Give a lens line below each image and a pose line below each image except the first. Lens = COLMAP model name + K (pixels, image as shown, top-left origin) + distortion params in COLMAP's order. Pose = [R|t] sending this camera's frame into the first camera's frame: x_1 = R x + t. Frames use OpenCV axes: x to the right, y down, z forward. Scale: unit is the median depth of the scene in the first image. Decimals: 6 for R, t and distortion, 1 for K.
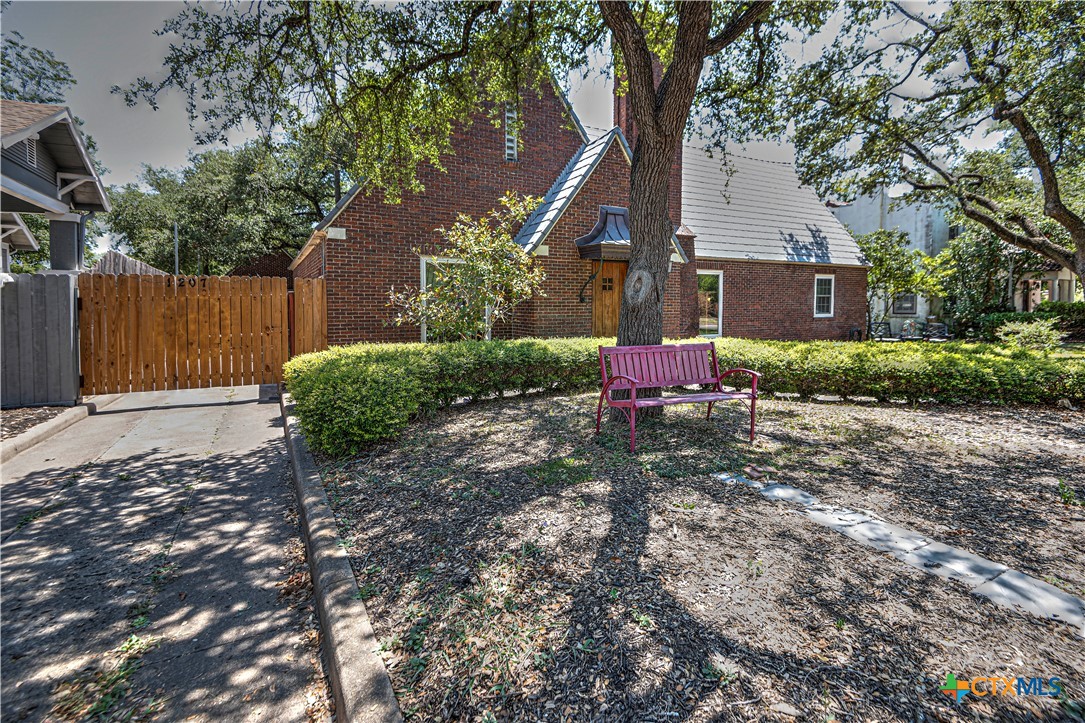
lens RADIAL K [[513.9, 0, 551.6], [0, 513.9, 323.2], [0, 0, 1]] dist [-0.002817, -0.002330]
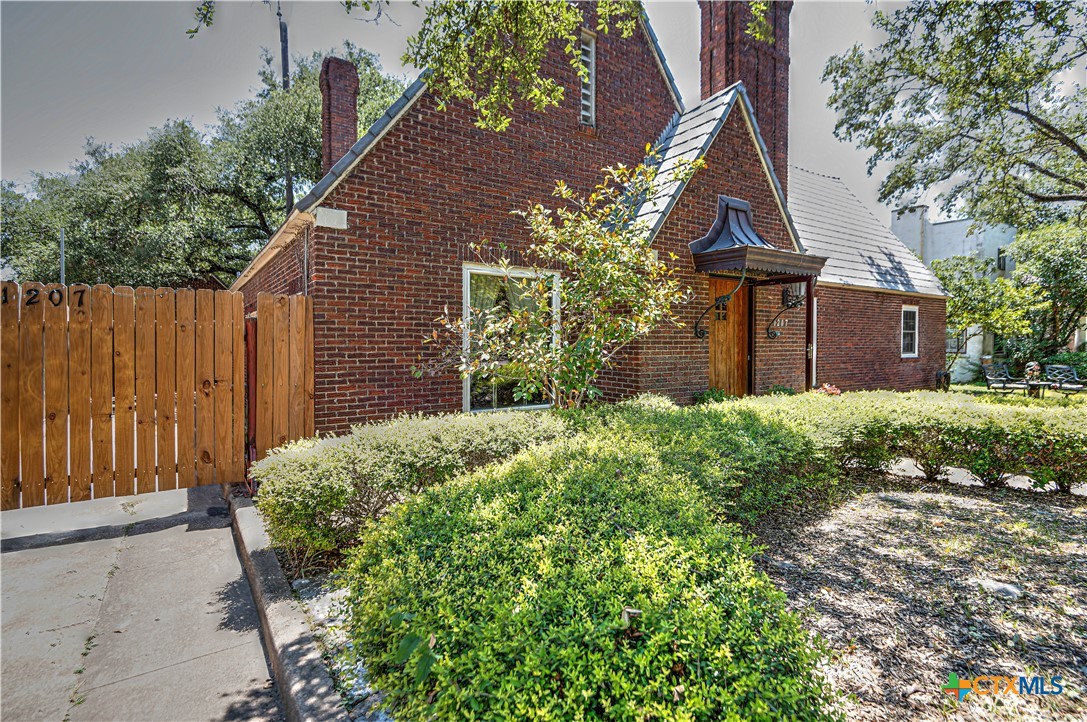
lens RADIAL K [[514.9, 0, 536.1], [0, 514.9, 352.4], [0, 0, 1]] dist [-0.002817, -0.002330]
pose [[0.995877, -0.001609, 0.090705, -0.141443], [0.003405, 0.999801, -0.019652, -0.006107], [-0.090655, 0.019880, 0.995684, 0.235349]]
